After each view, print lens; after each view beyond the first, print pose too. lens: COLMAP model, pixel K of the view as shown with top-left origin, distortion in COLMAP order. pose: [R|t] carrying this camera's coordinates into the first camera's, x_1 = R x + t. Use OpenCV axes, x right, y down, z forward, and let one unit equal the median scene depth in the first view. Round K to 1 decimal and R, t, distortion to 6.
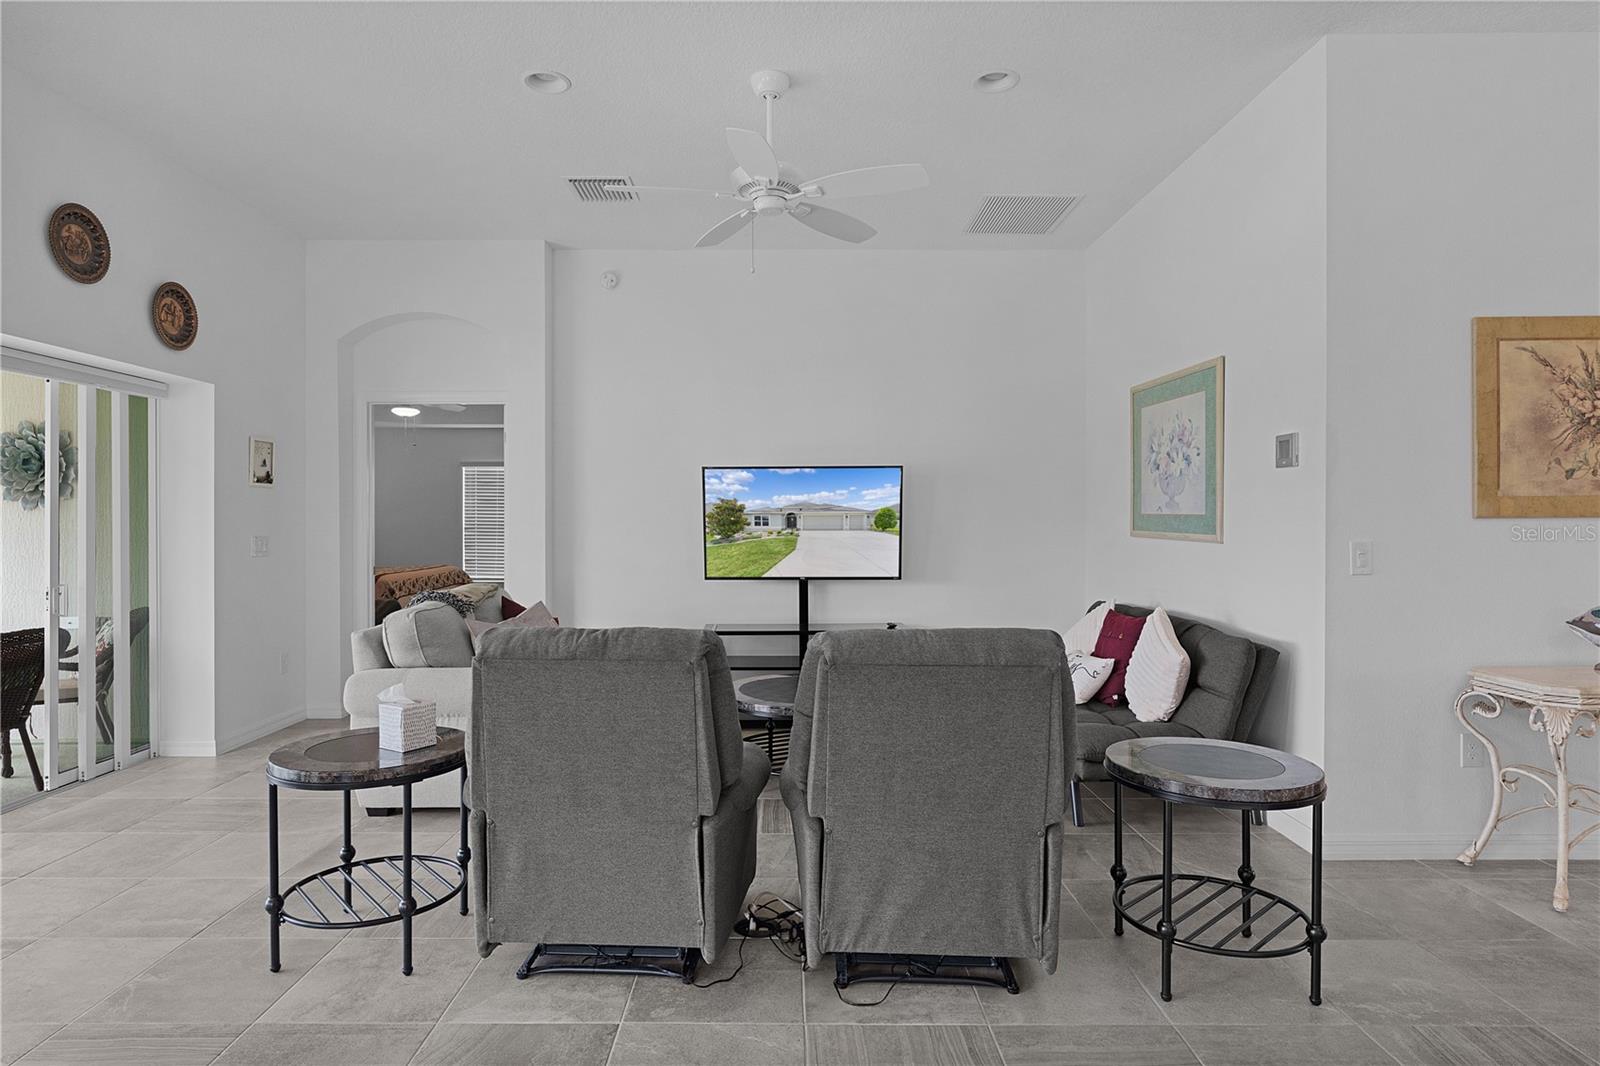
lens RADIAL K [[903.2, 0, 780.8], [0, 903.2, 528.4], [0, 0, 1]] dist [-0.018982, 0.015534]
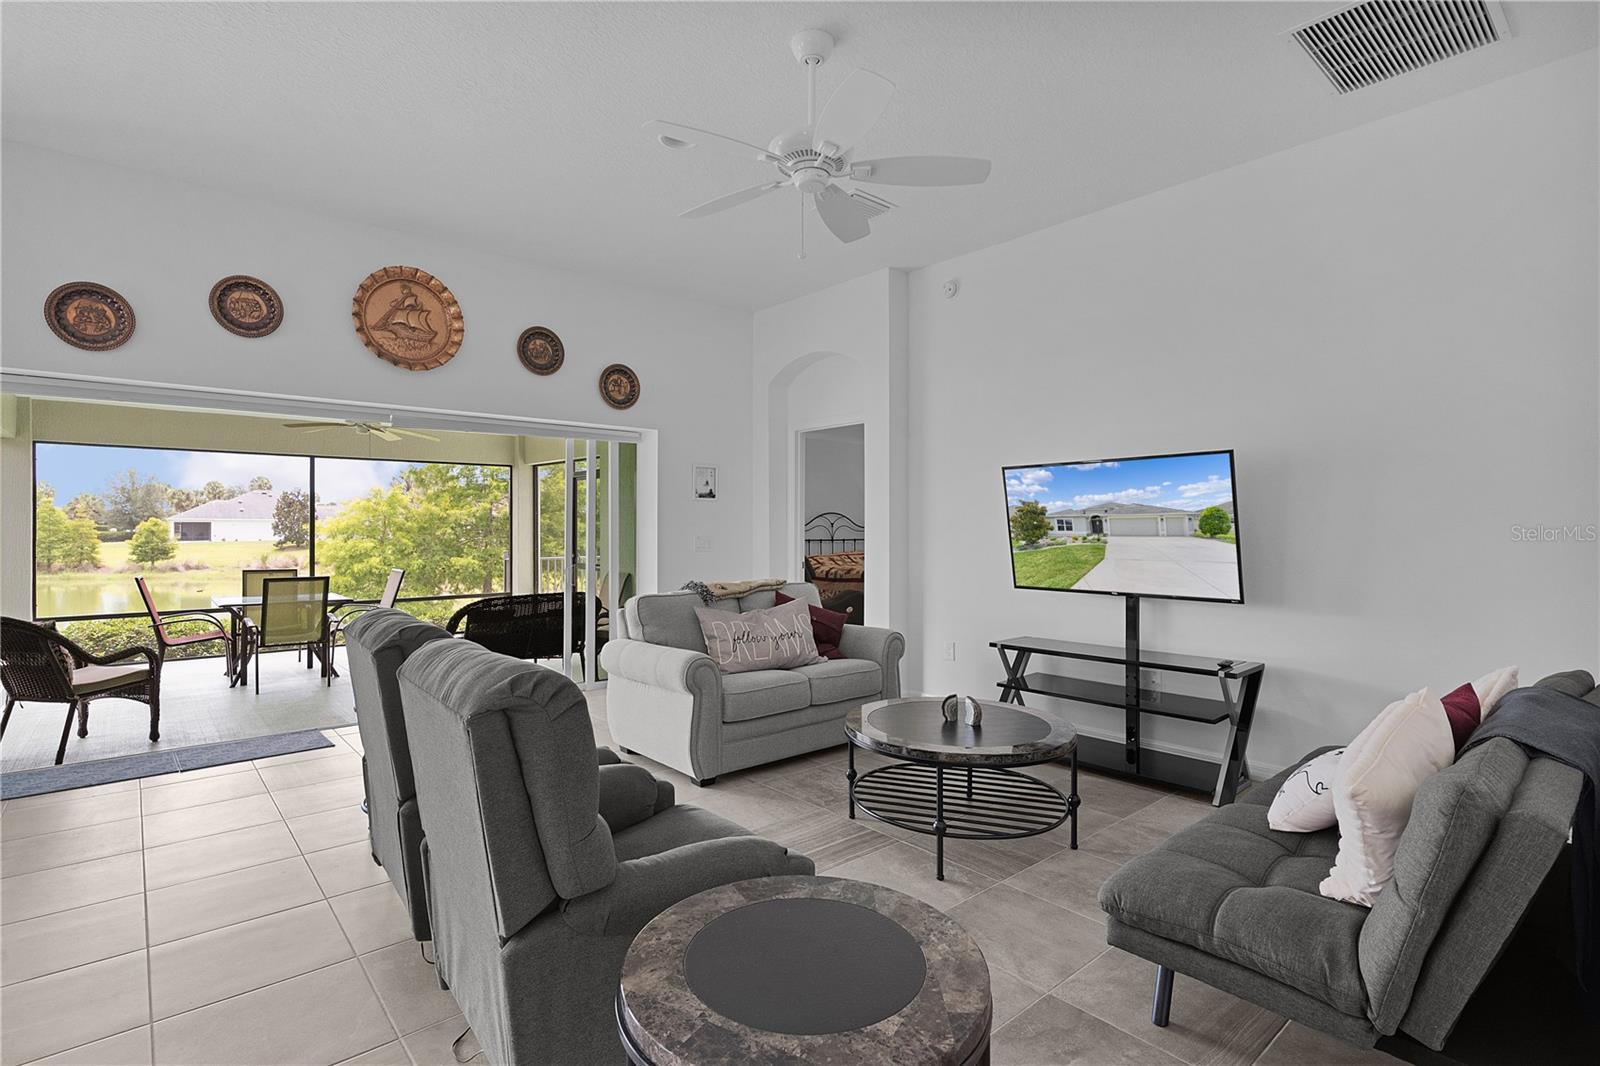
lens RADIAL K [[771.5, 0, 785.7], [0, 771.5, 524.6], [0, 0, 1]] dist [0.001745, 0.000634]
pose [[0.650763, -0.003091, -0.759274, 0.374178], [-0.006959, 0.999925, -0.010035, 0.000689], [0.759249, 0.011814, 0.650693, 0.310002]]
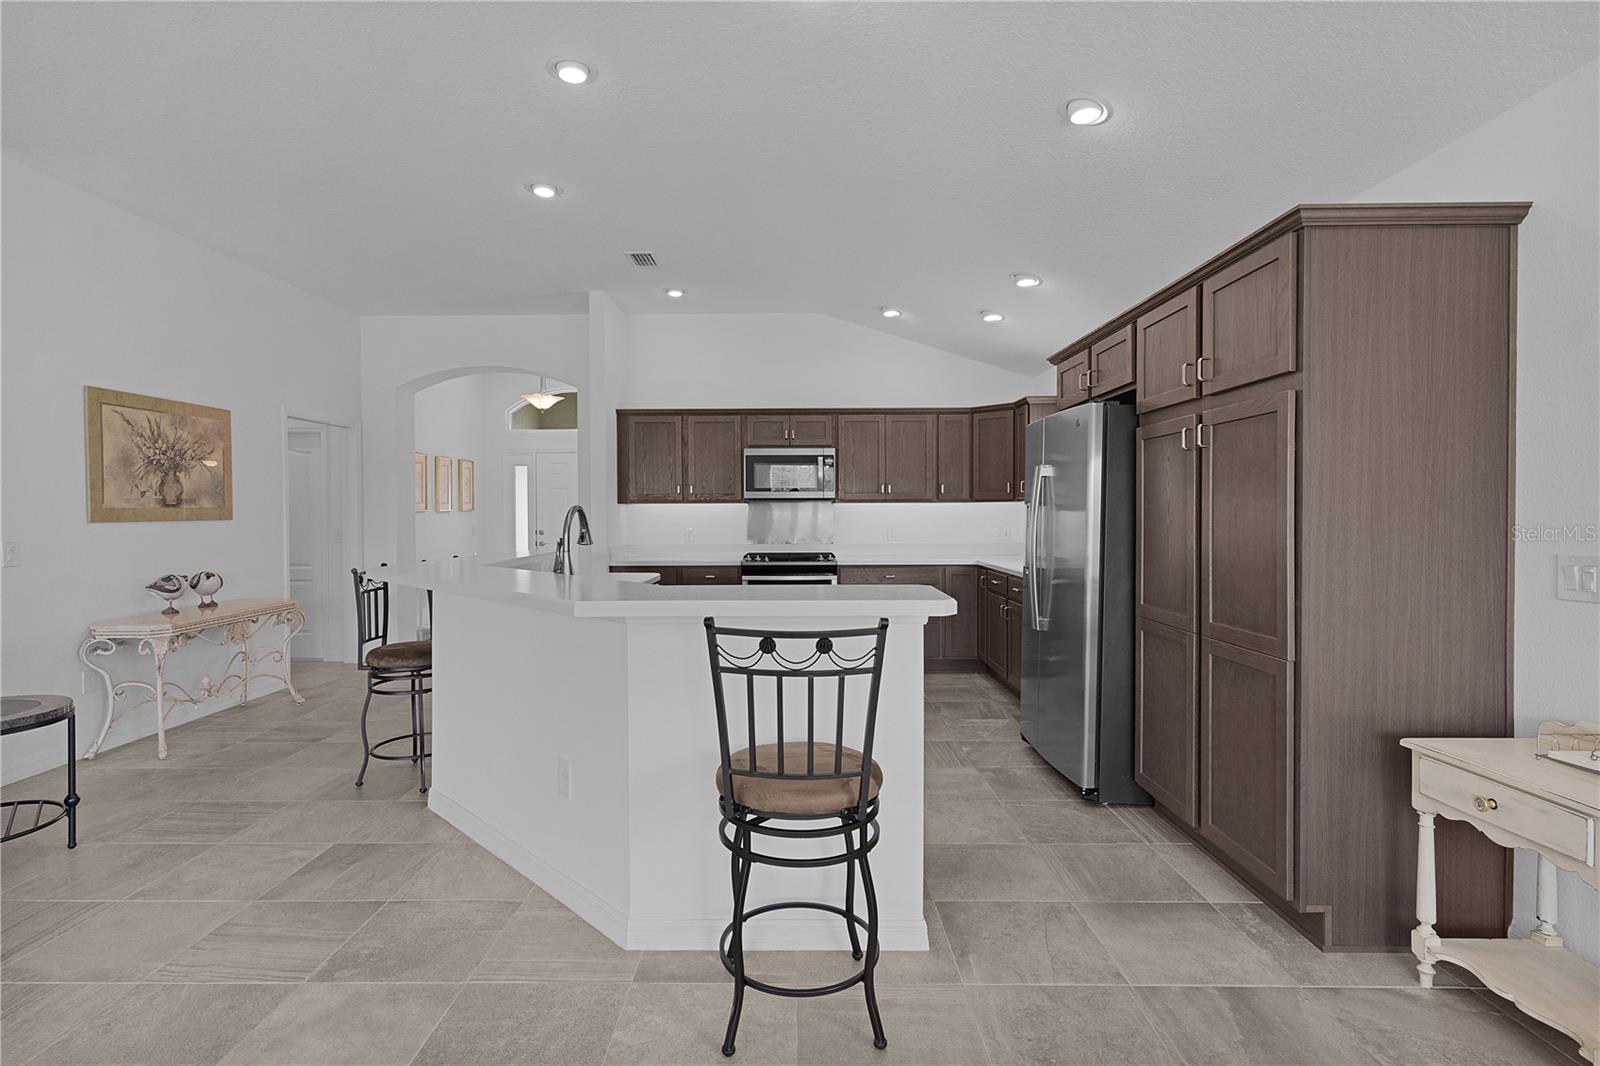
lens RADIAL K [[771.5, 0, 785.7], [0, 771.5, 524.6], [0, 0, 1]] dist [0.001745, 0.000634]
pose [[0.013719, -0.012886, 0.999823, -0.282346], [0.012241, 0.999844, 0.012718, -0.006177], [-0.999831, 0.012064, 0.013875, -0.092586]]
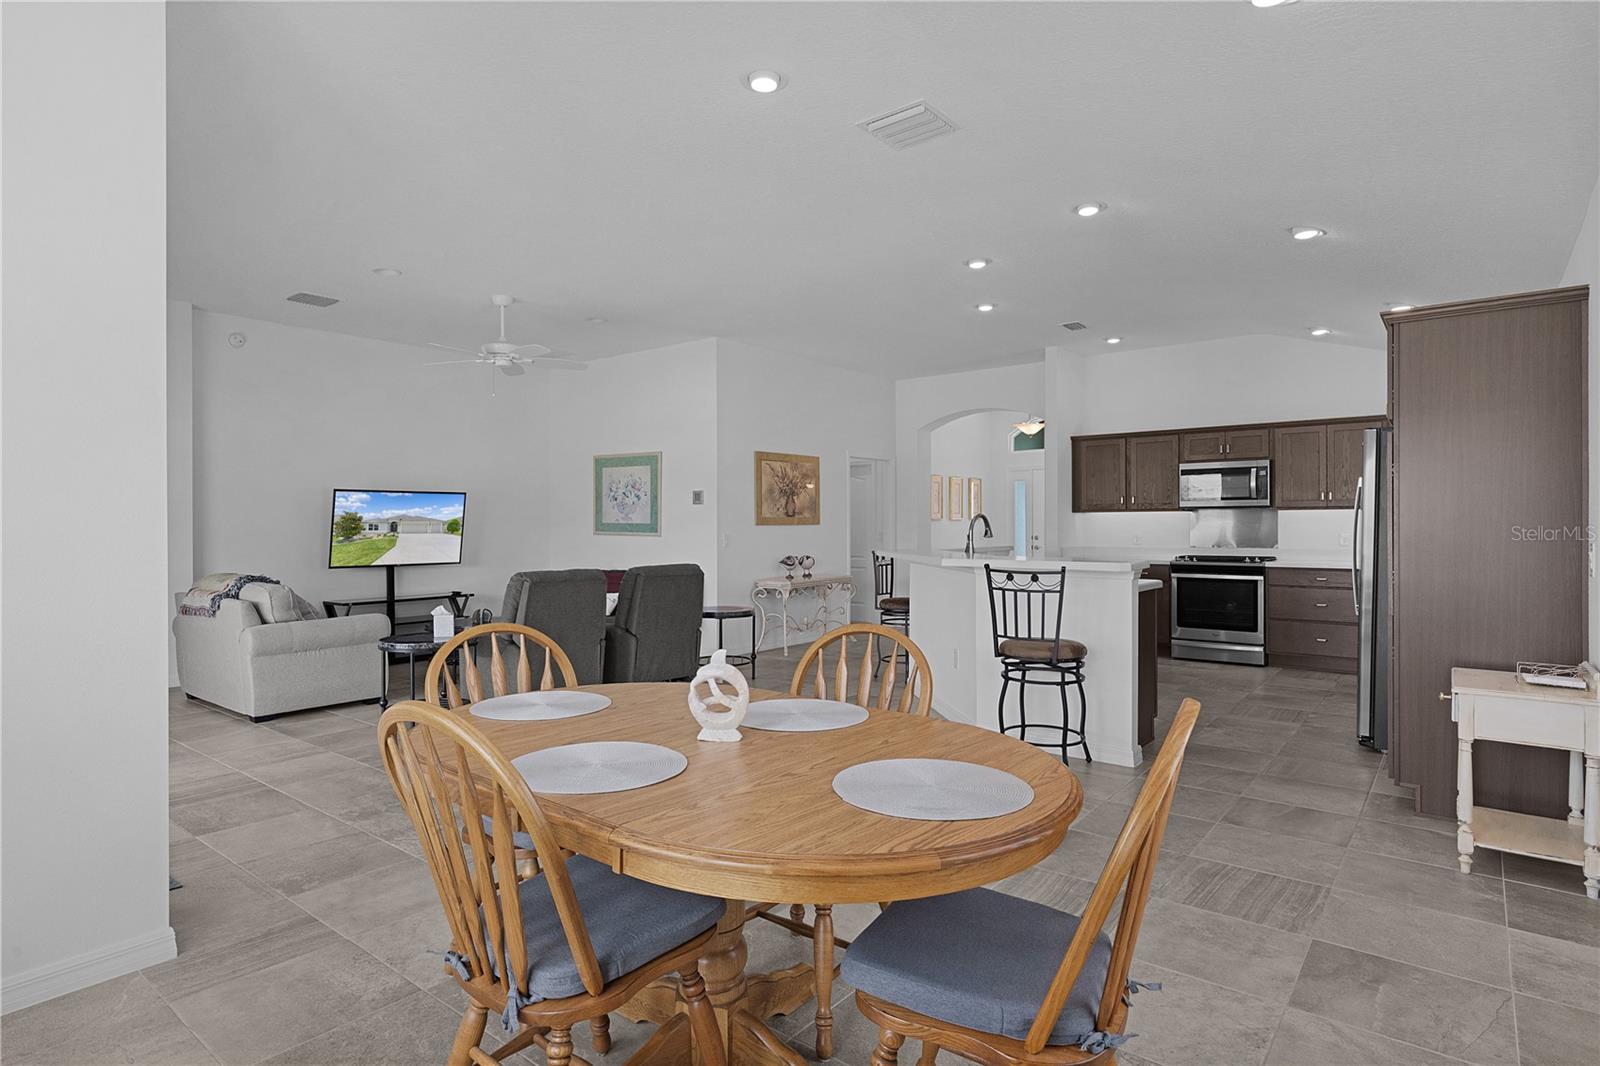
lens RADIAL K [[845.3, 0, 800.0], [0, 845.3, 533.0], [0, 0, 1]] dist [-0.009047, 0.000155]
pose [[0.619704, -0.006784, 0.784807, -0.675994], [0.008816, 0.999960, 0.001682, 0.005156], [-0.784786, 0.005877, 0.619739, -0.402293]]
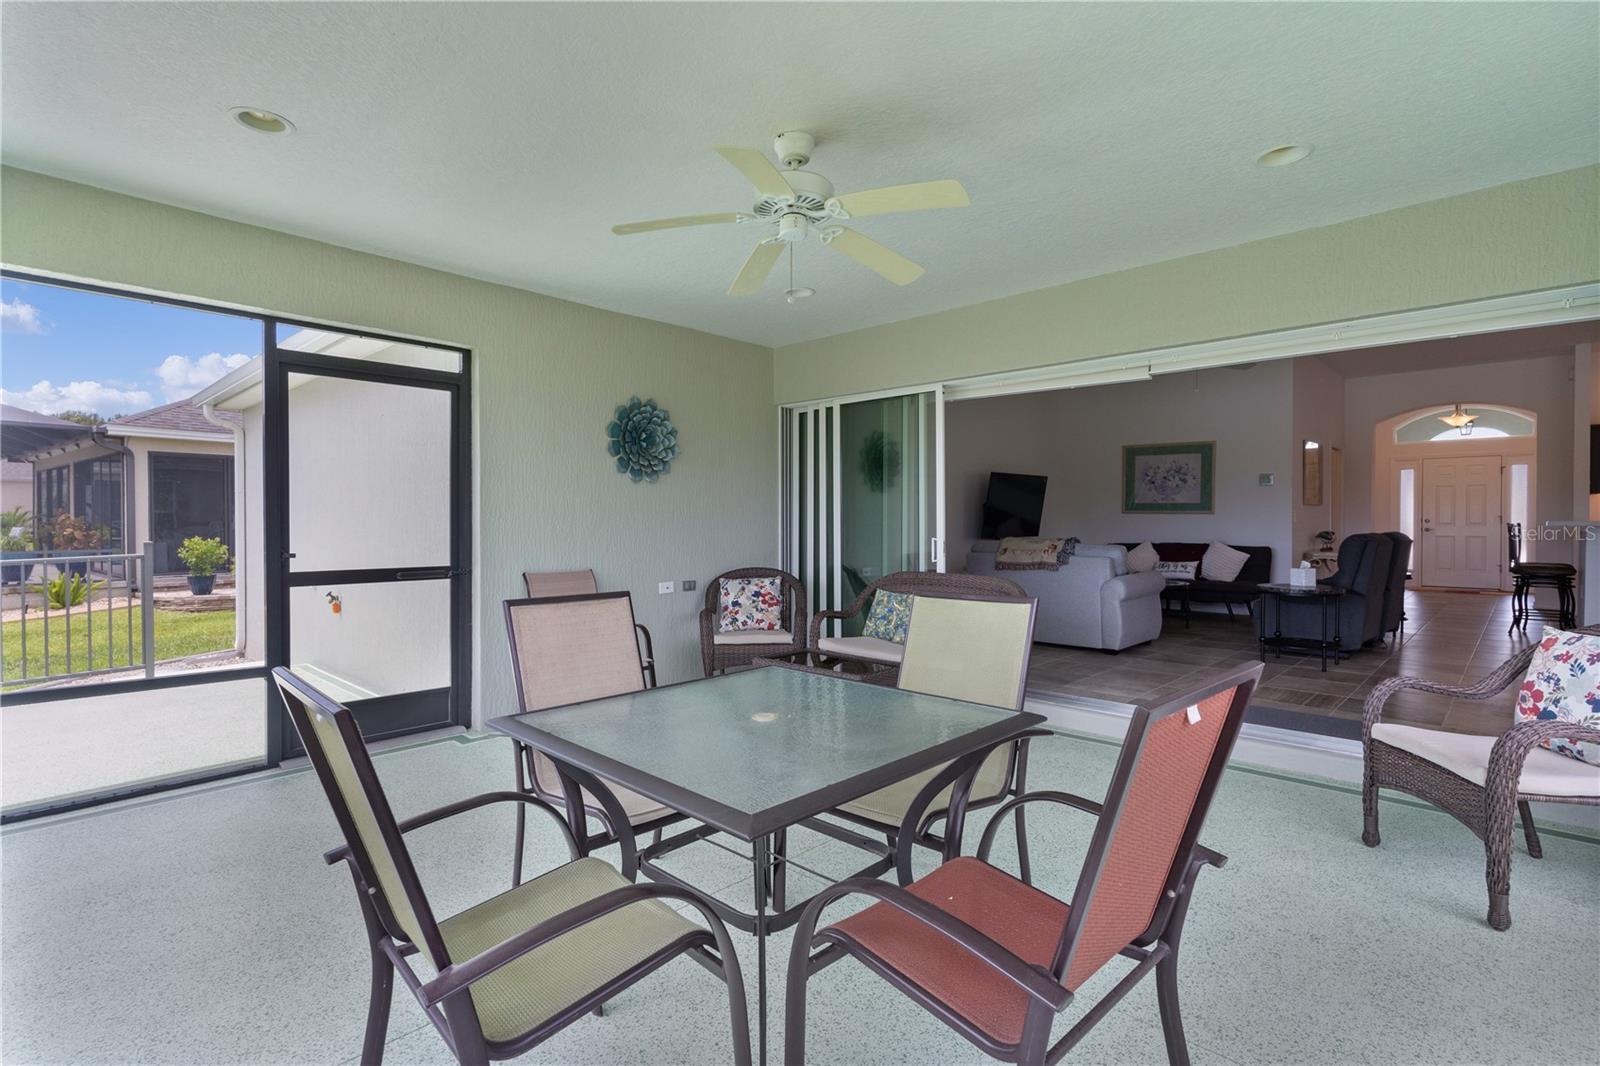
lens RADIAL K [[771.5, 0, 785.7], [0, 771.5, 524.6], [0, 0, 1]] dist [0.001745, 0.000634]
pose [[0.695383, -0.001494, 0.718638, -1.427944], [0.004428, 0.999988, -0.002206, 0.033821], [-0.718626, 0.004716, 0.695381, 0.255124]]
